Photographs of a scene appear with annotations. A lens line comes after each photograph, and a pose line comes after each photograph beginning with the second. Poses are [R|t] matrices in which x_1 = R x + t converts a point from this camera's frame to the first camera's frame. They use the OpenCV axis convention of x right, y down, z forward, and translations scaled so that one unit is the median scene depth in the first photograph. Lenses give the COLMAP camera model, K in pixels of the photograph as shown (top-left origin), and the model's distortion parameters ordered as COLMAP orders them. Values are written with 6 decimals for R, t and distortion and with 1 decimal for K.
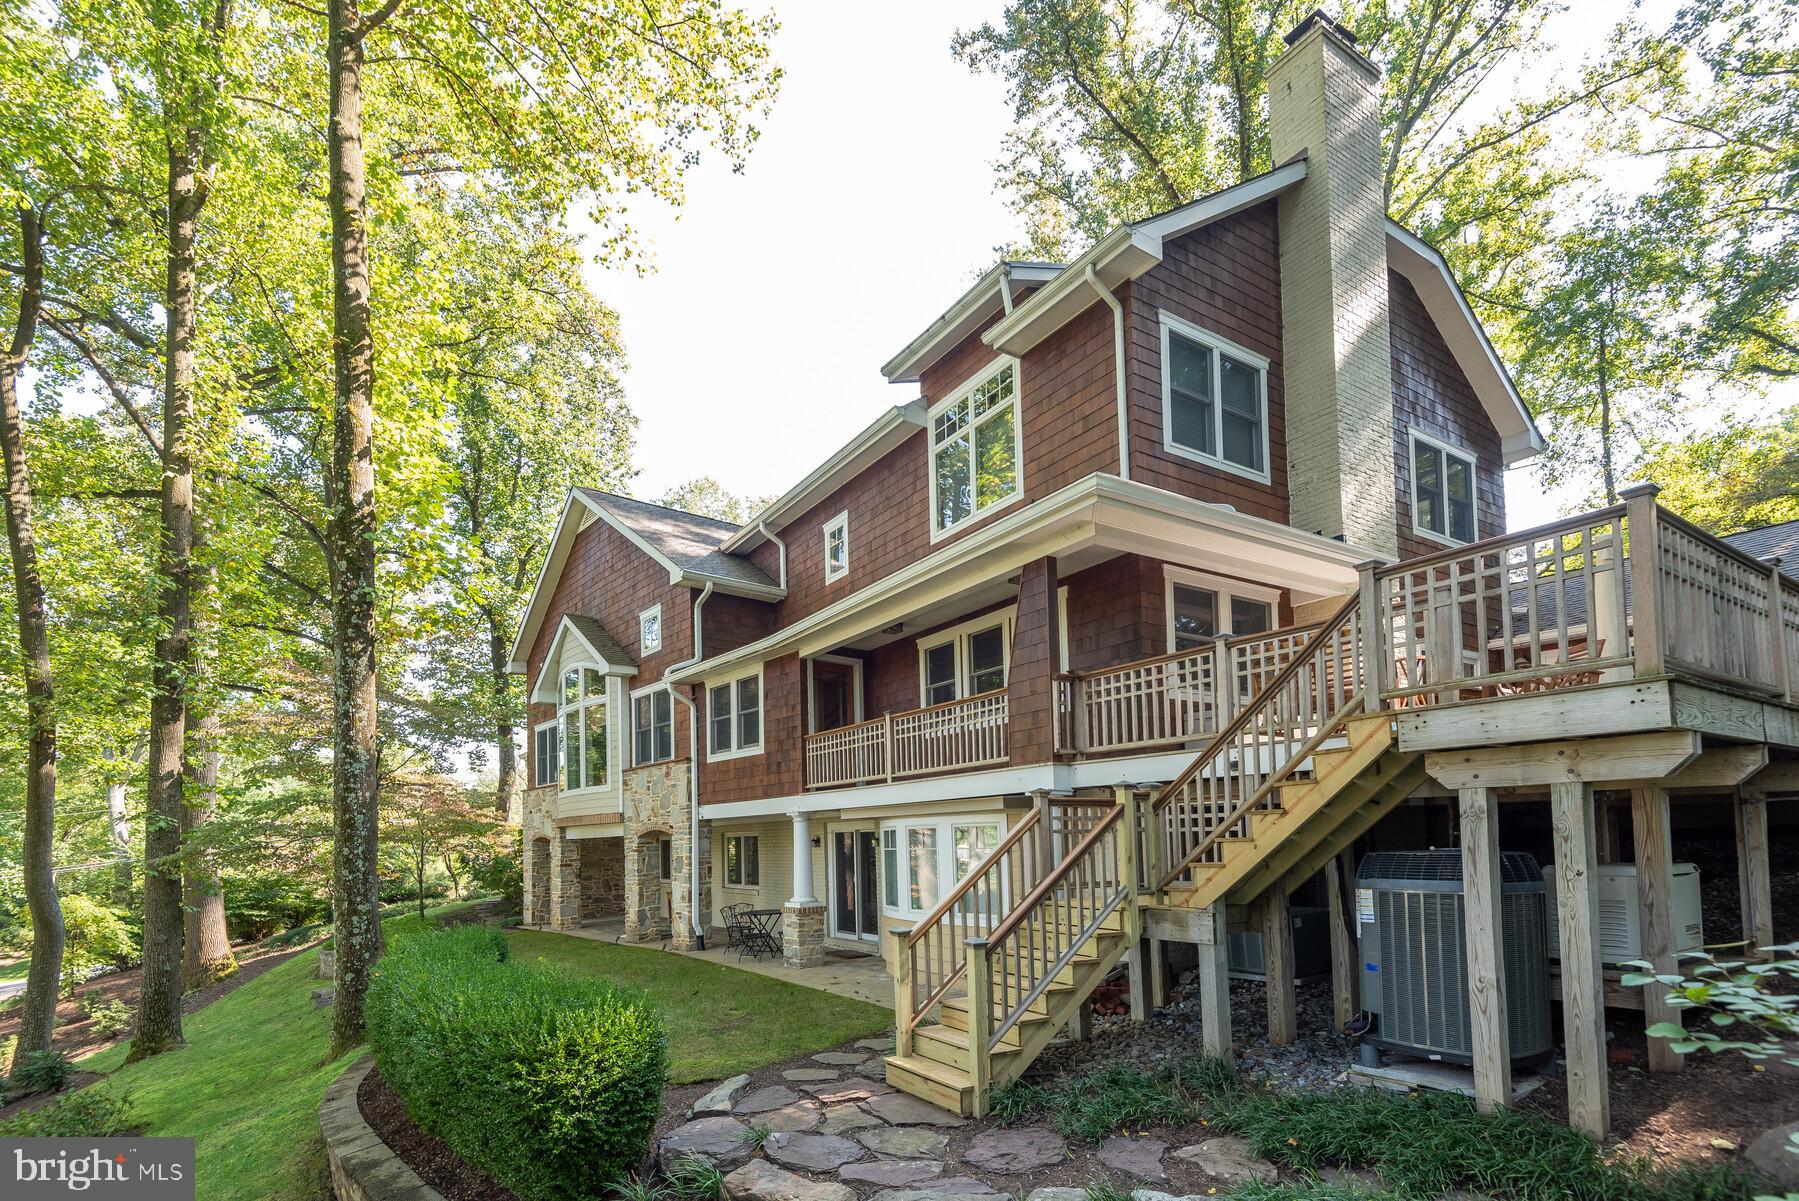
lens RADIAL K [[889.0, 0, 926.6], [0, 889.0, 784.0], [0, 0, 1]] dist [0.017599, -0.017700]
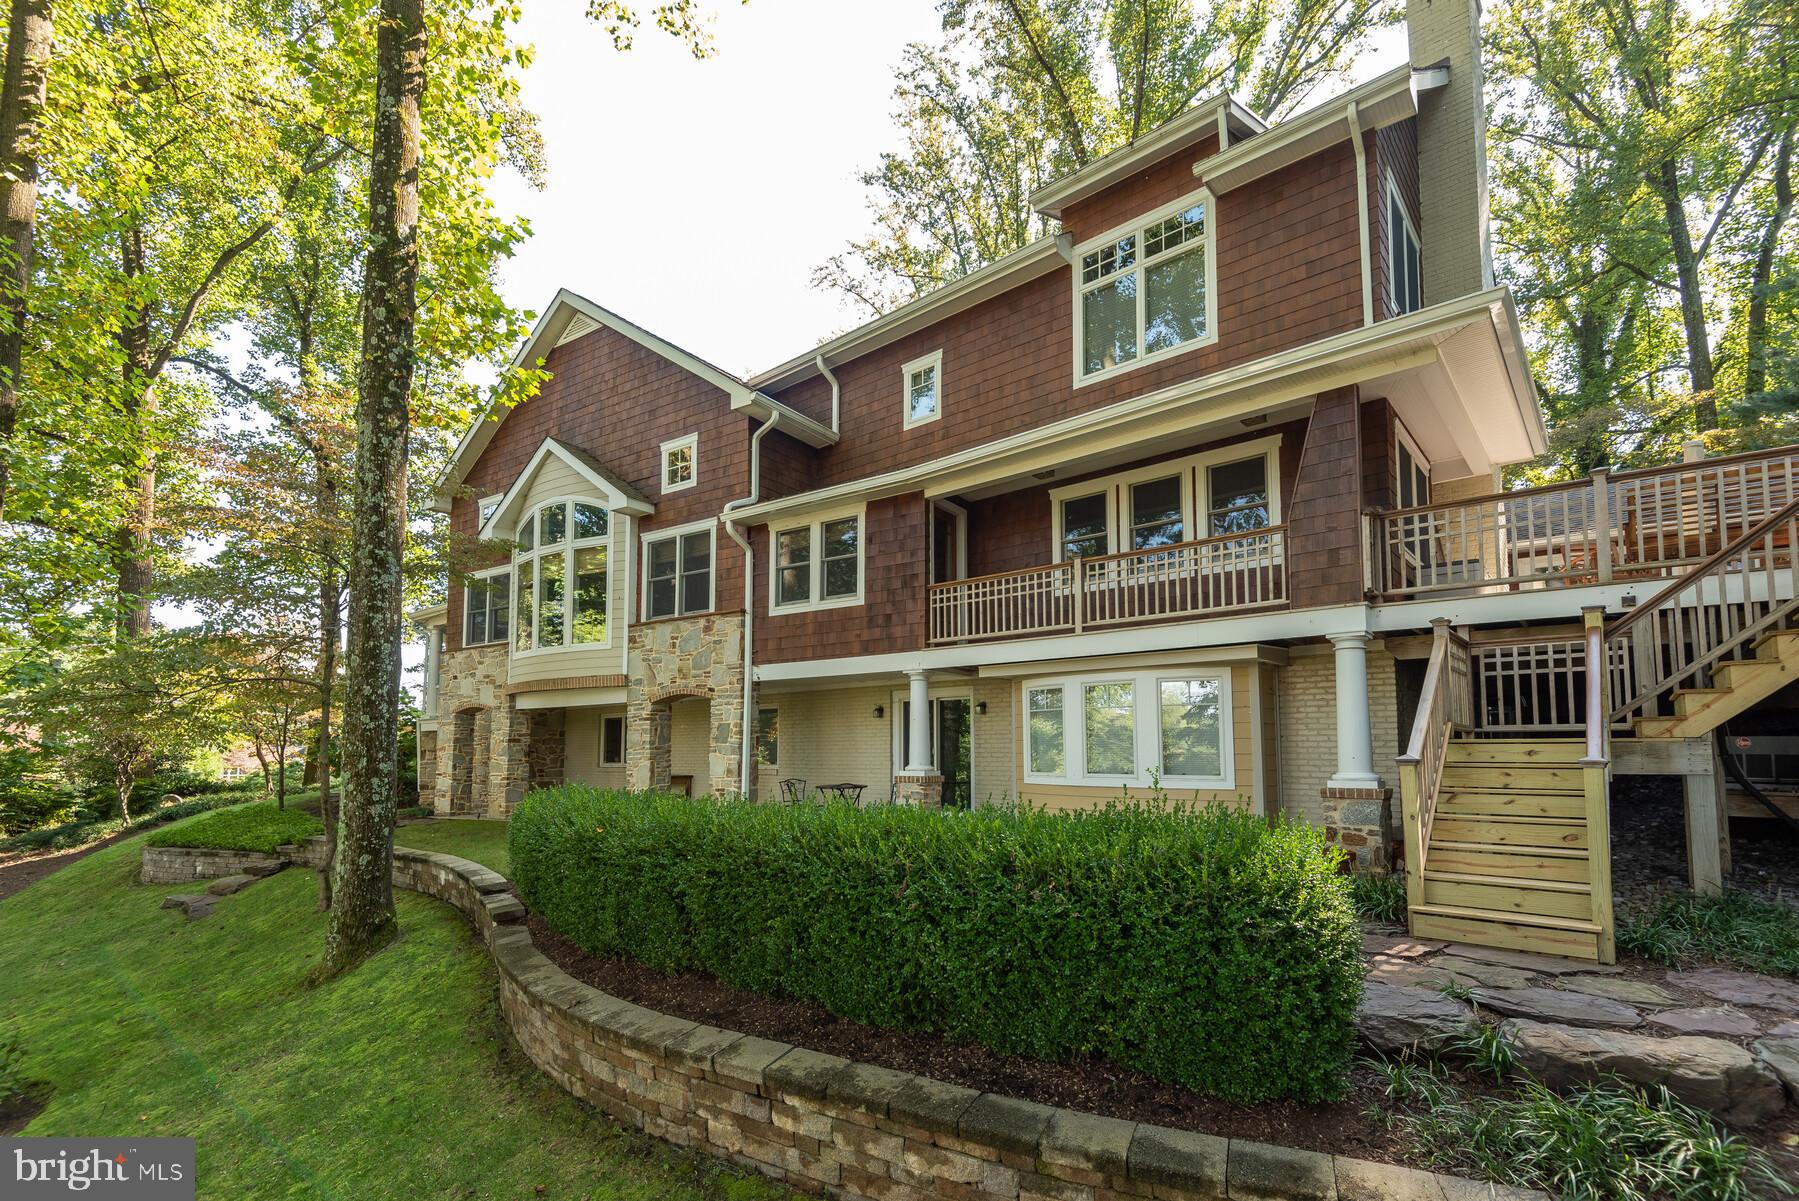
lens RADIAL K [[870.3, 0, 876.3], [0, 870.3, 676.0], [0, 0, 1]] dist [0.022810, -0.011144]
pose [[0.965603, 0.044394, 0.256204, -0.382601], [-0.034215, 0.998443, -0.044055, 0.072793], [-0.257761, 0.033774, 0.965618, 0.164739]]
